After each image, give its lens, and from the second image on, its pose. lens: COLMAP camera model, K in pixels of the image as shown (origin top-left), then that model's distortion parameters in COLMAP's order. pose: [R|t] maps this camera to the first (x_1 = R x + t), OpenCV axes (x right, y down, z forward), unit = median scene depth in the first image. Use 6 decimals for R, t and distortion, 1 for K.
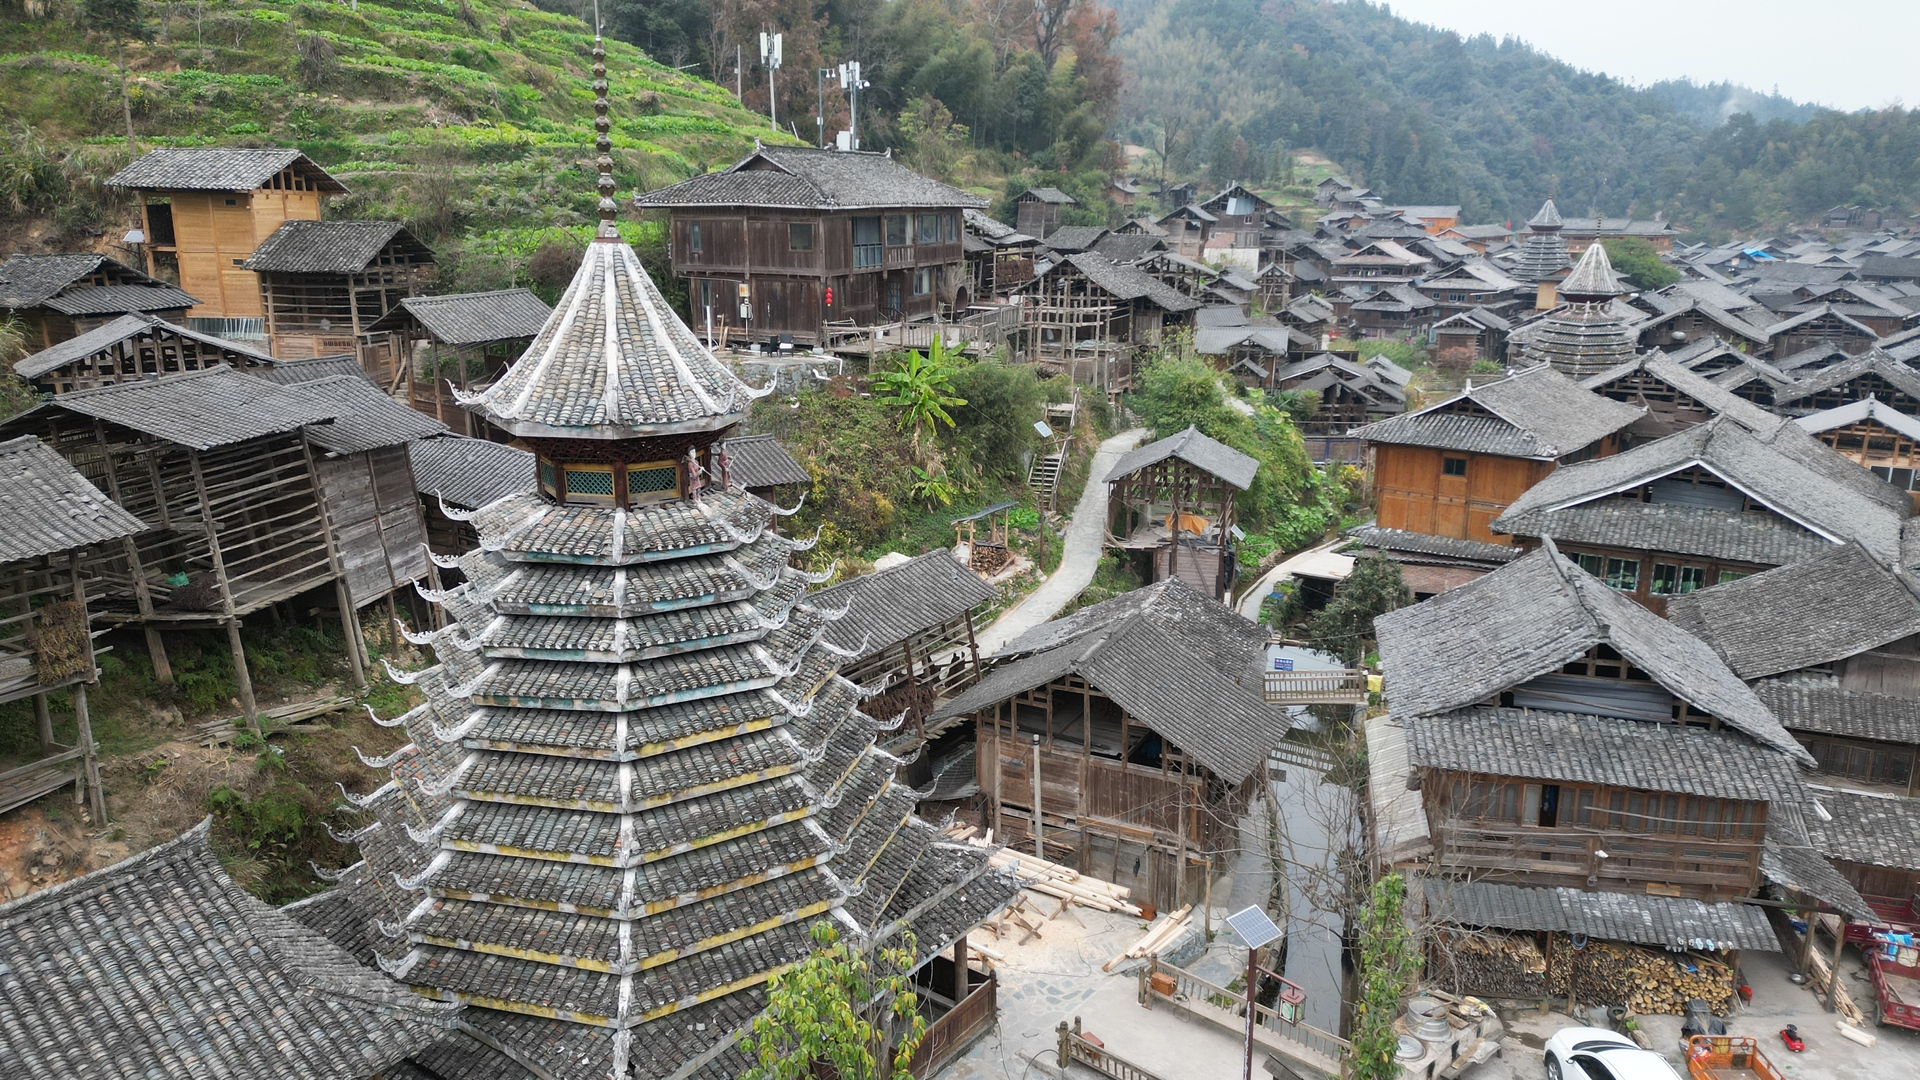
lens RADIAL K [[1338.9, 0, 947.3], [0, 1338.9, 541.0], [0, 0, 1]] dist [0.087599, -0.081379]
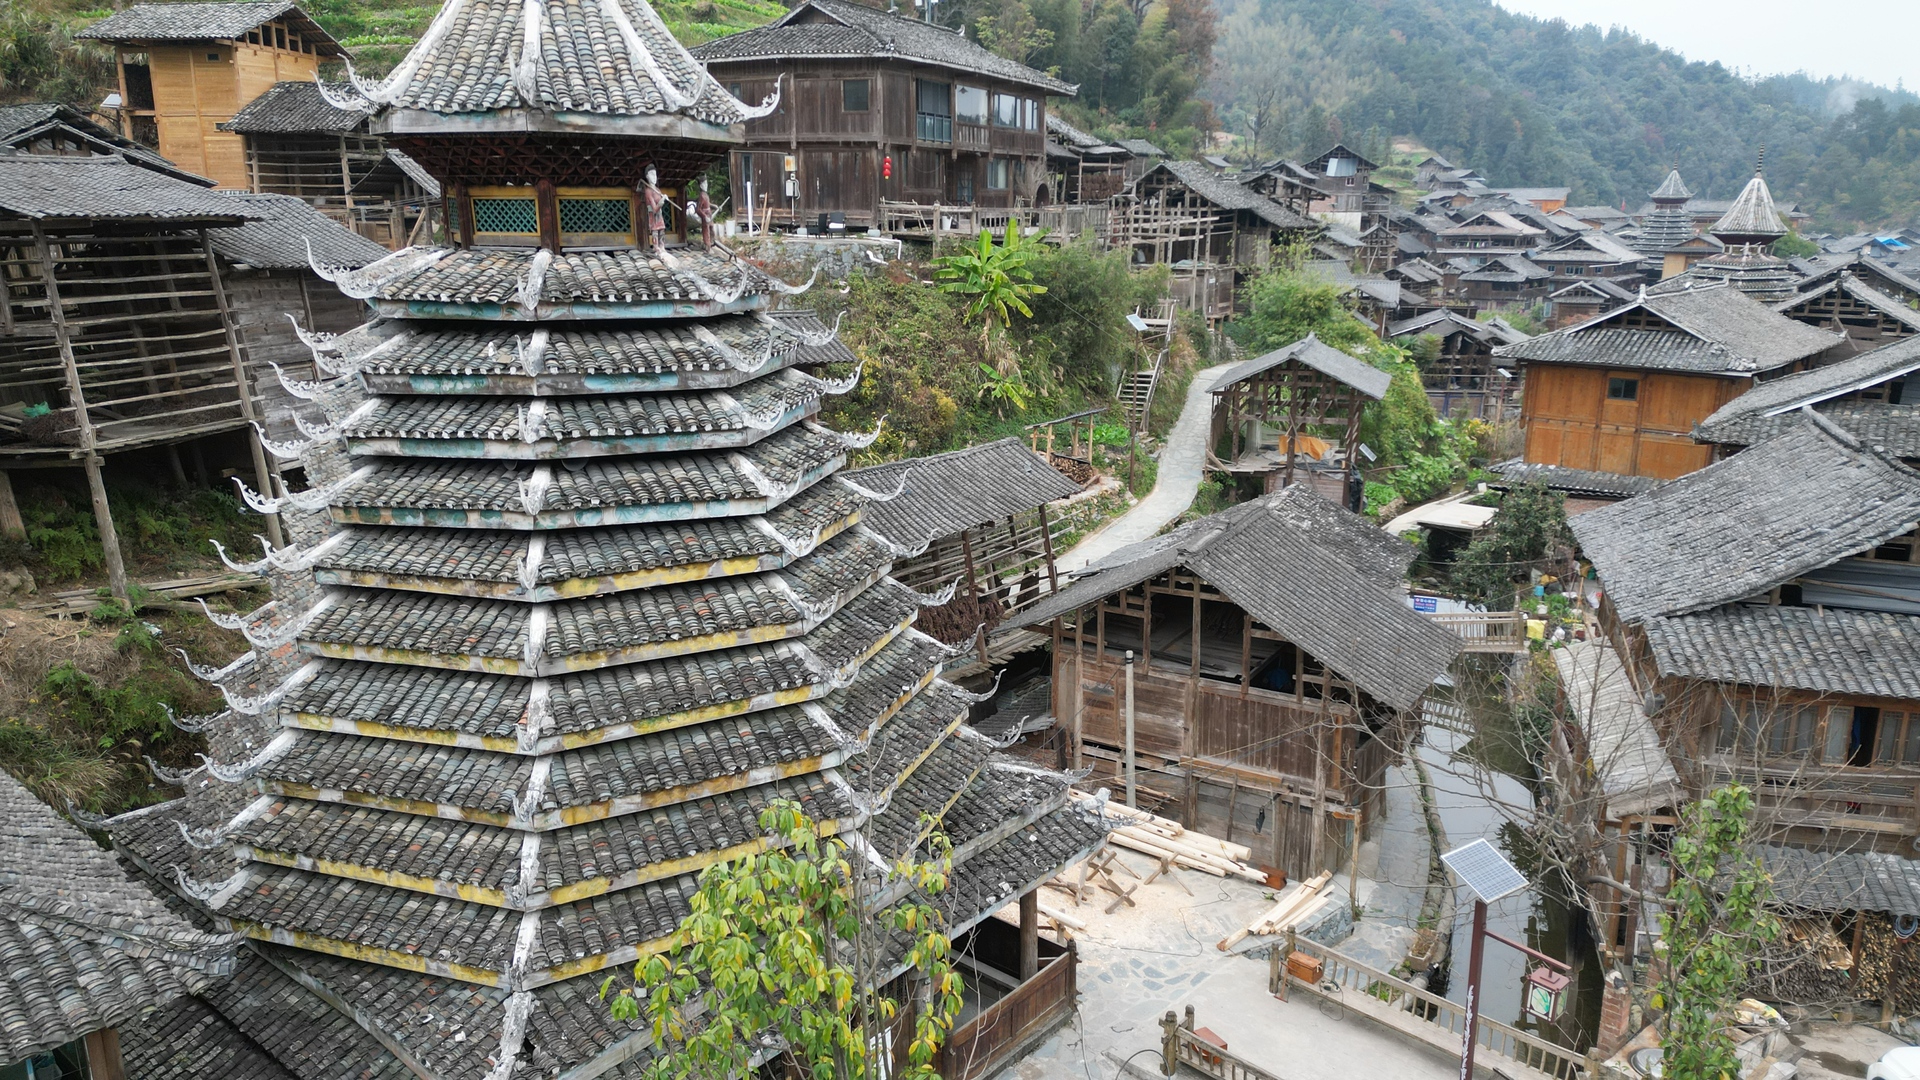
lens RADIAL K [[1338.9, 0, 941.1], [0, 1338.9, 542.4], [0, 0, 1]] dist [0.087599, -0.081379]
pose [[0.998019, 0.014698, -0.061175, 0.003701], [-0.014780, 0.999890, -0.000894, 0.086309], [0.061155, 0.001796, 0.998127, 0.218292]]
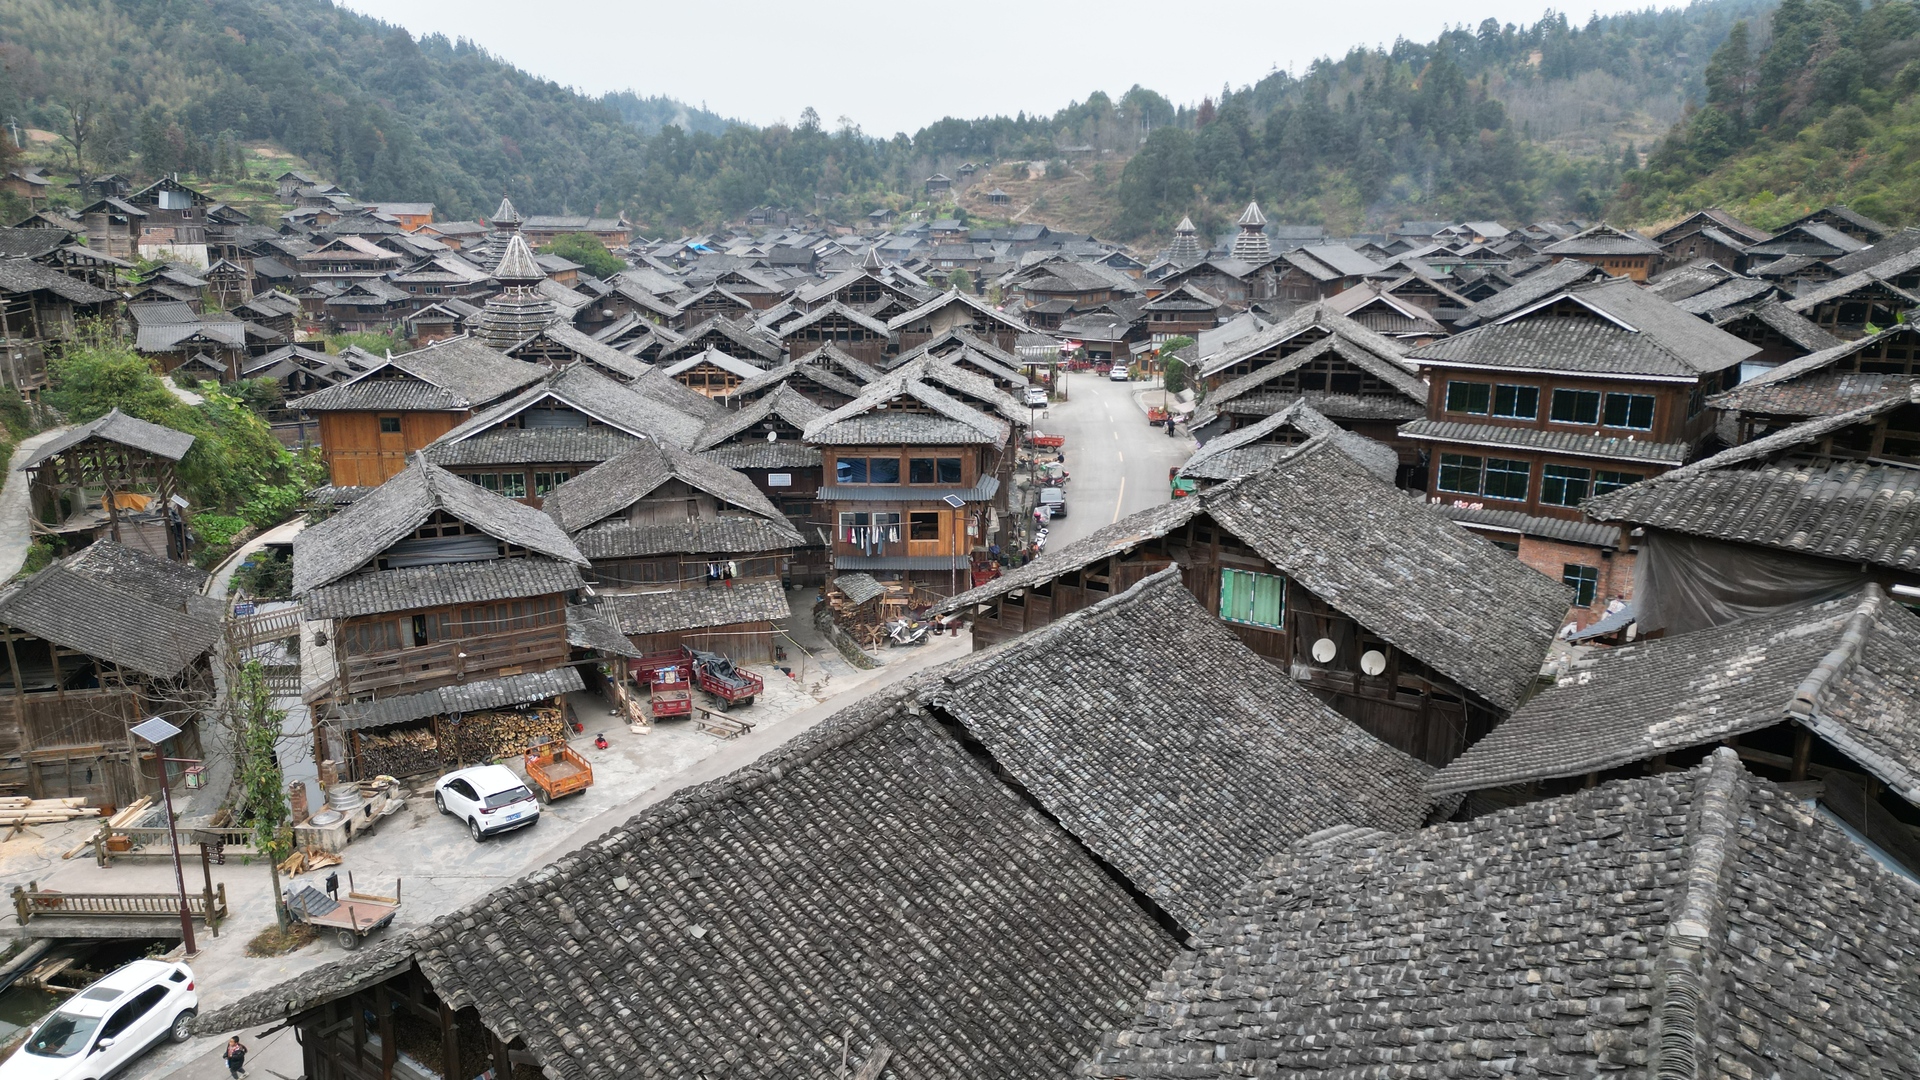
lens RADIAL K [[1338.9, 0, 968.0], [0, 1338.9, 541.8], [0, 0, 1]] dist [0.087599, -0.081379]
pose [[0.762787, -0.161386, 0.626187, 0.014660], [0.160413, 0.985313, 0.058536, 0.097850], [-0.626437, 0.055798, 0.777472, -0.368173]]
